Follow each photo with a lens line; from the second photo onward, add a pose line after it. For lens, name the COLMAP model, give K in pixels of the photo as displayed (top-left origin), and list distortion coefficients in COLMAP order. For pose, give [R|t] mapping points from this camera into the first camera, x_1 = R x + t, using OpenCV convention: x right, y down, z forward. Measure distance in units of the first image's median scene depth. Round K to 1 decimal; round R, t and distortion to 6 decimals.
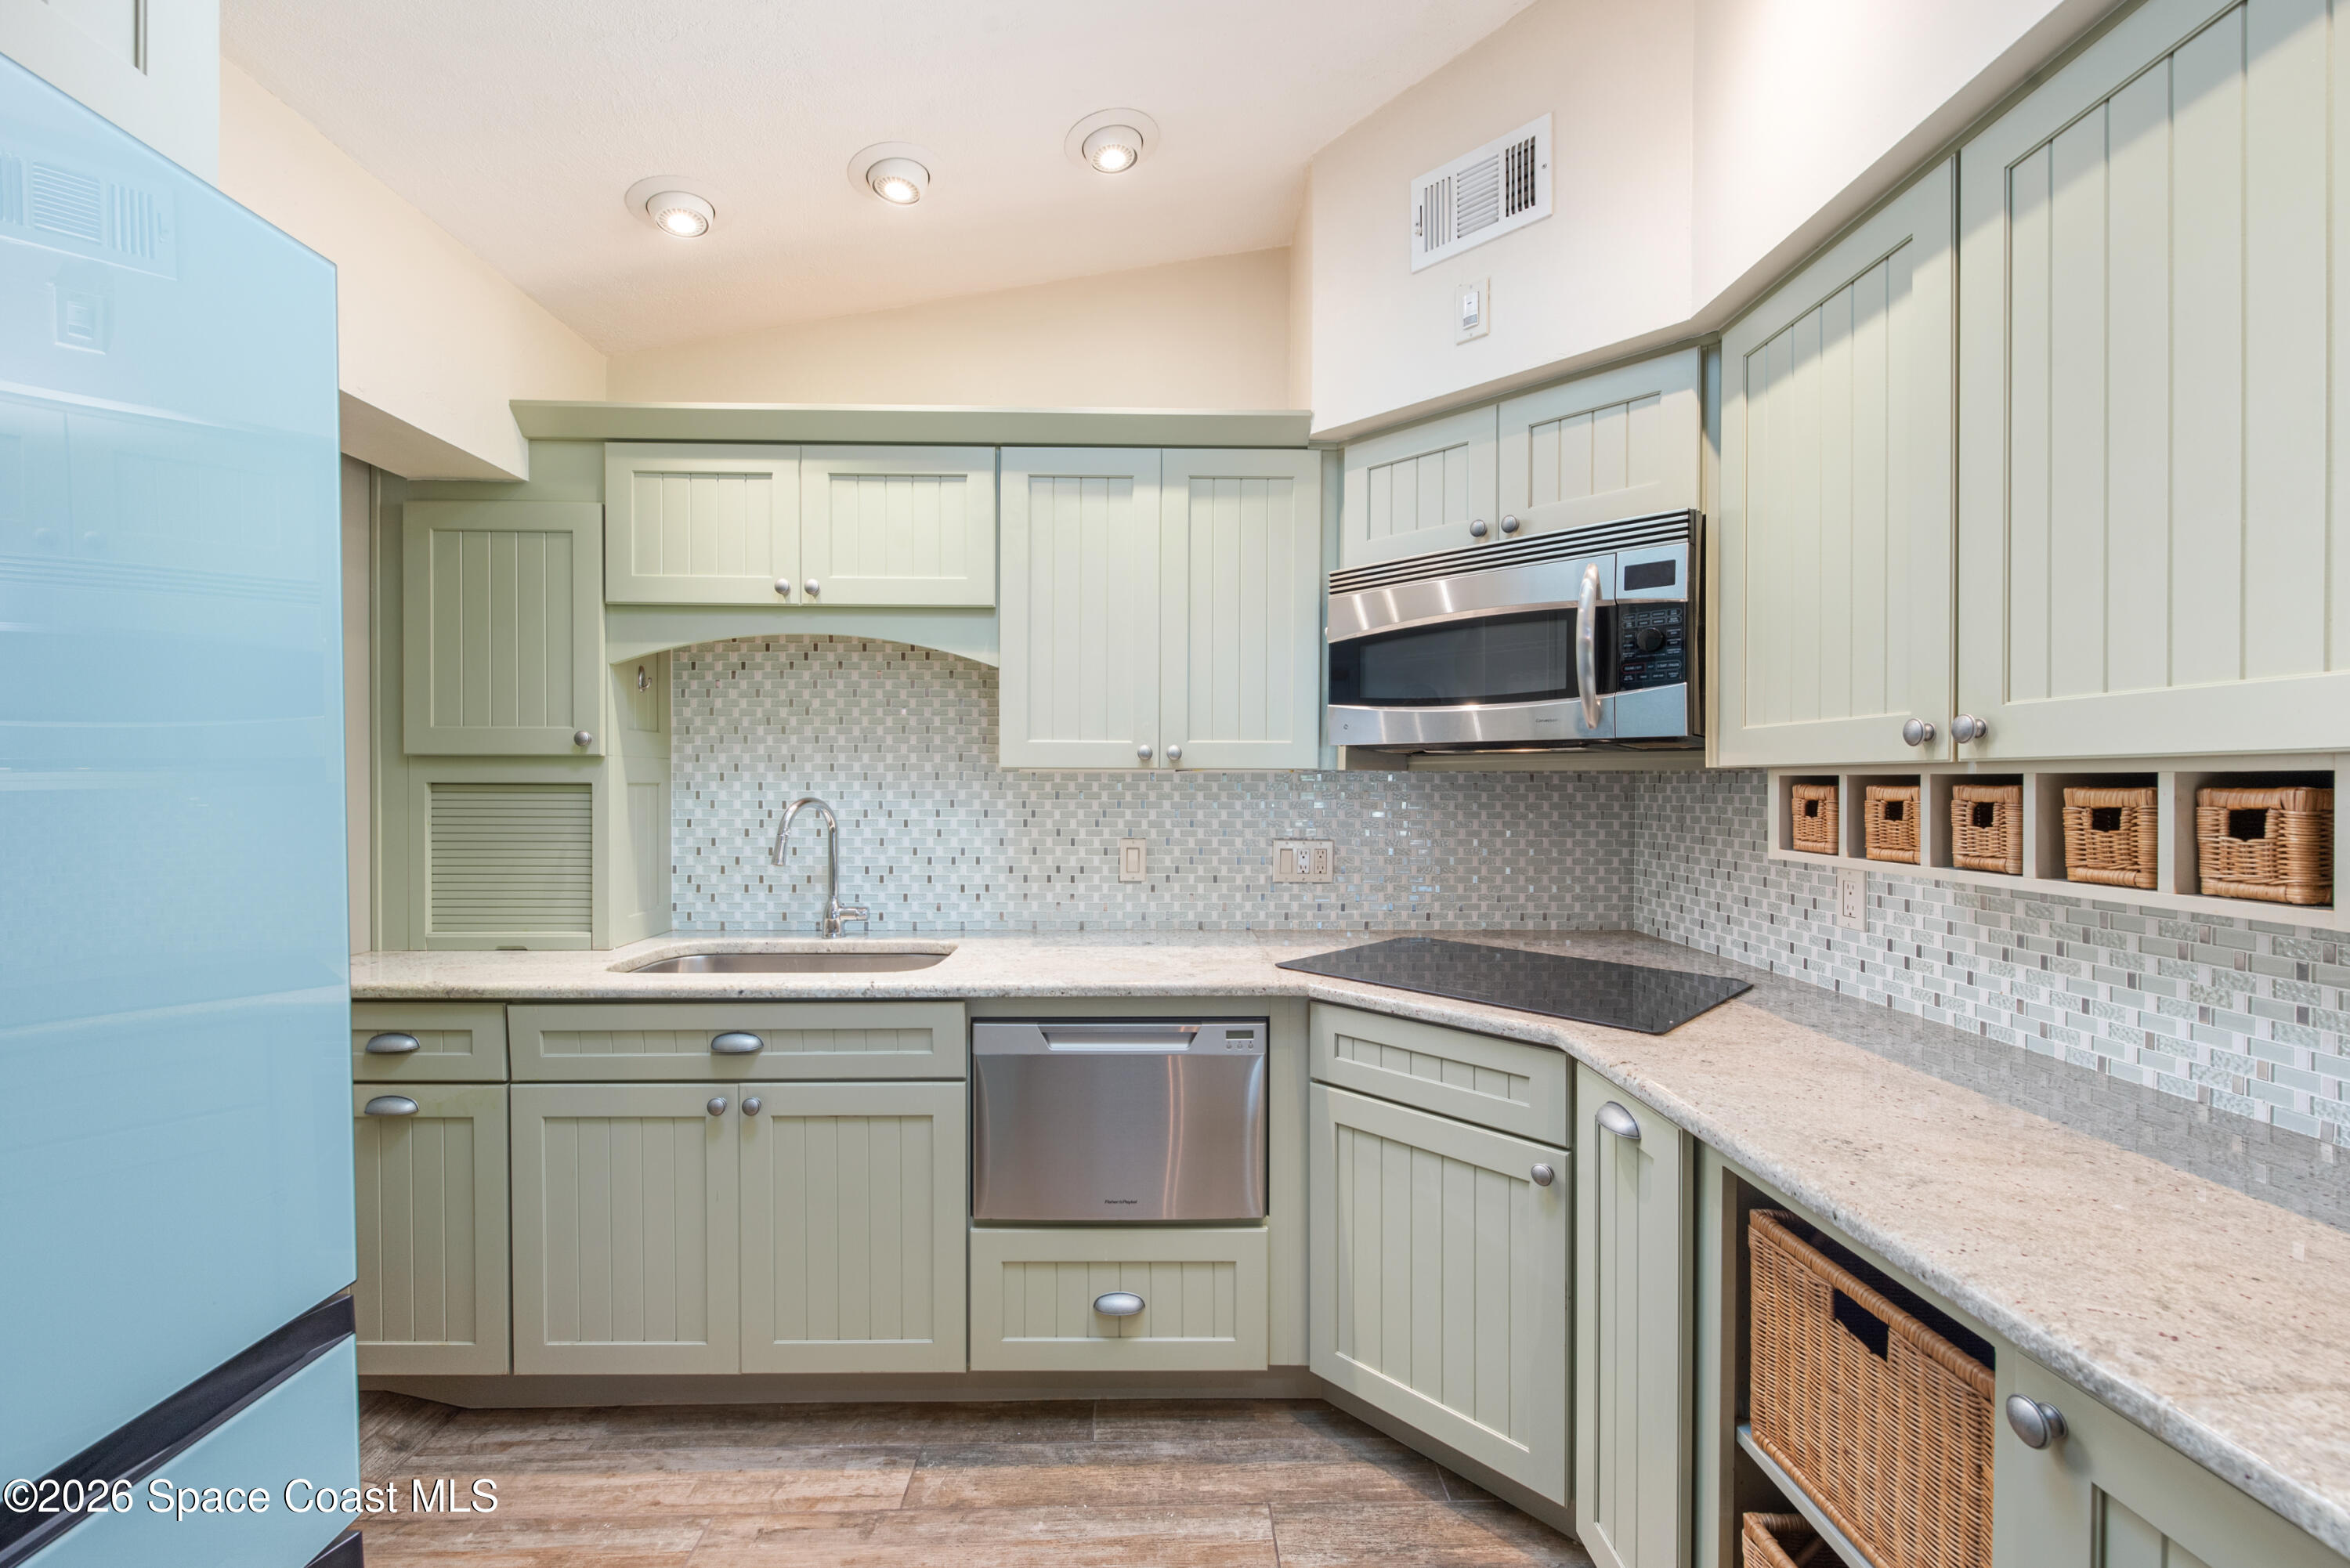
lens RADIAL K [[940.4, 0, 1179.6], [0, 940.4, 786.6], [0, 0, 1]] dist [0.000999, 0.000025]
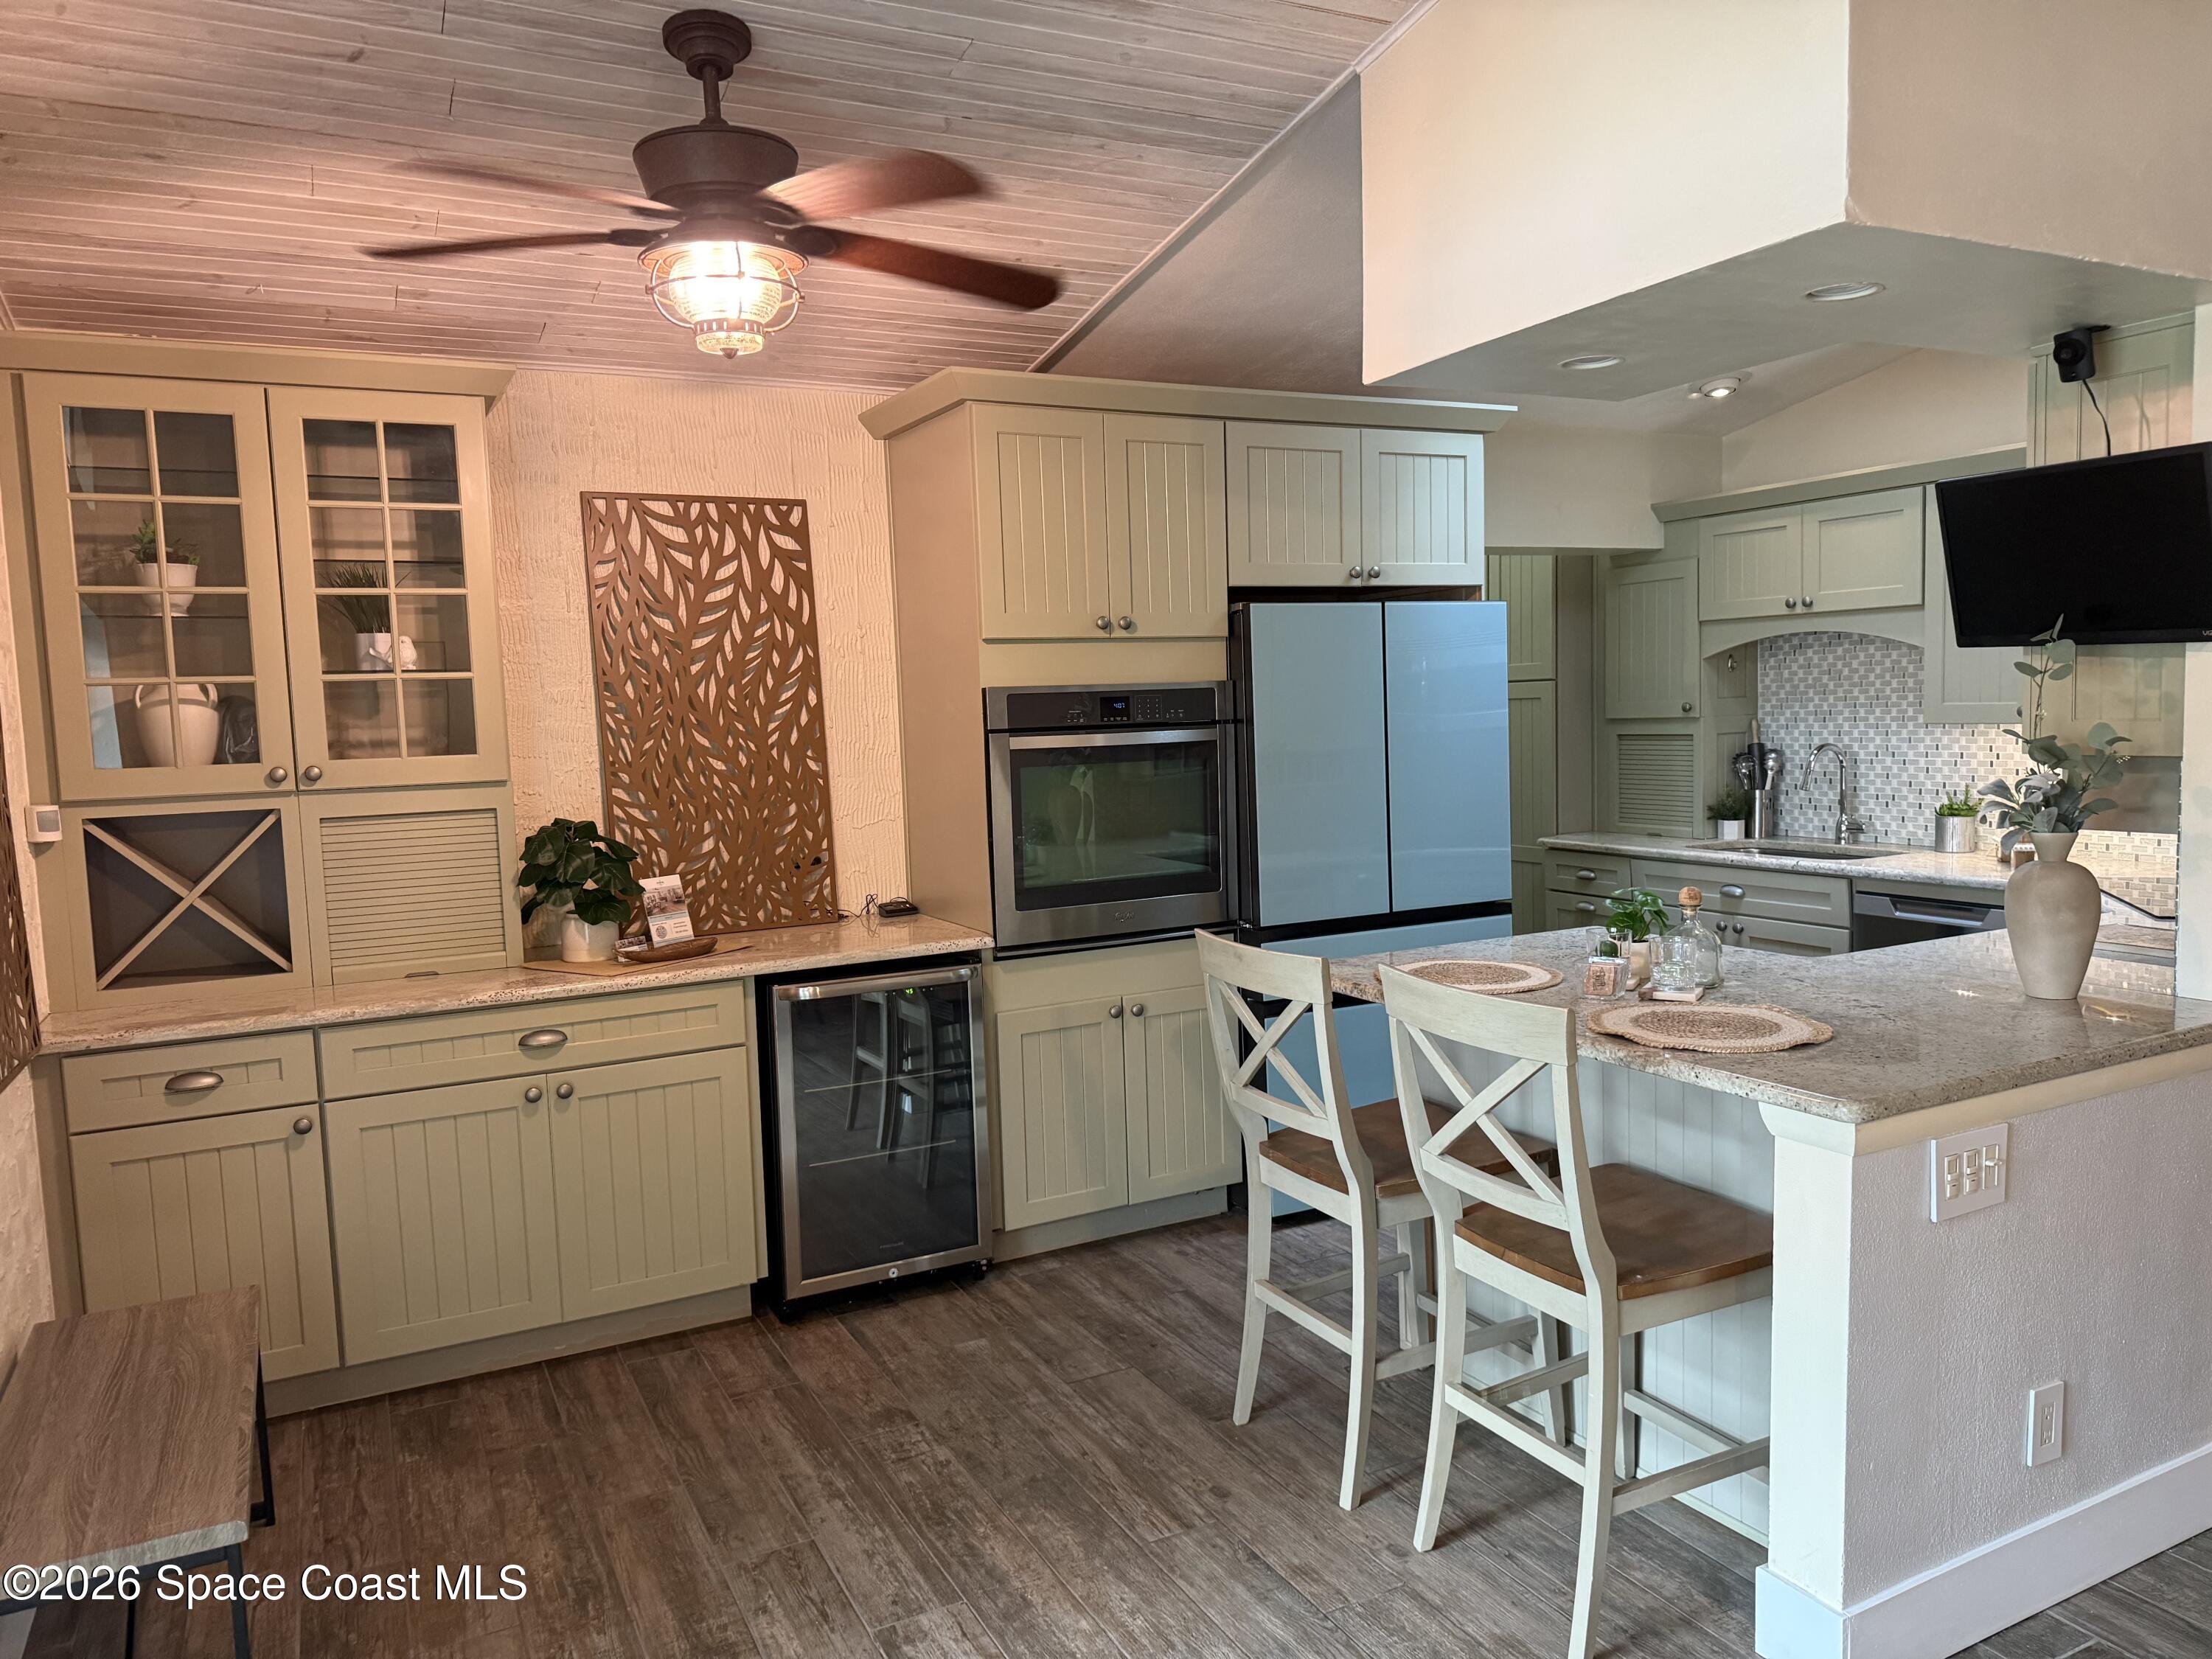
lens RADIAL K [[1557.0, 0, 1113.6], [0, 1557.0, 839.7], [0, 0, 1]] dist [0.020060, -0.026221]
pose [[0.429293, 0.062659, -0.900989, 1.182257], [0.031593, 0.995938, 0.084315, -0.070282], [0.902613, -0.064661, 0.425569, -0.899905]]
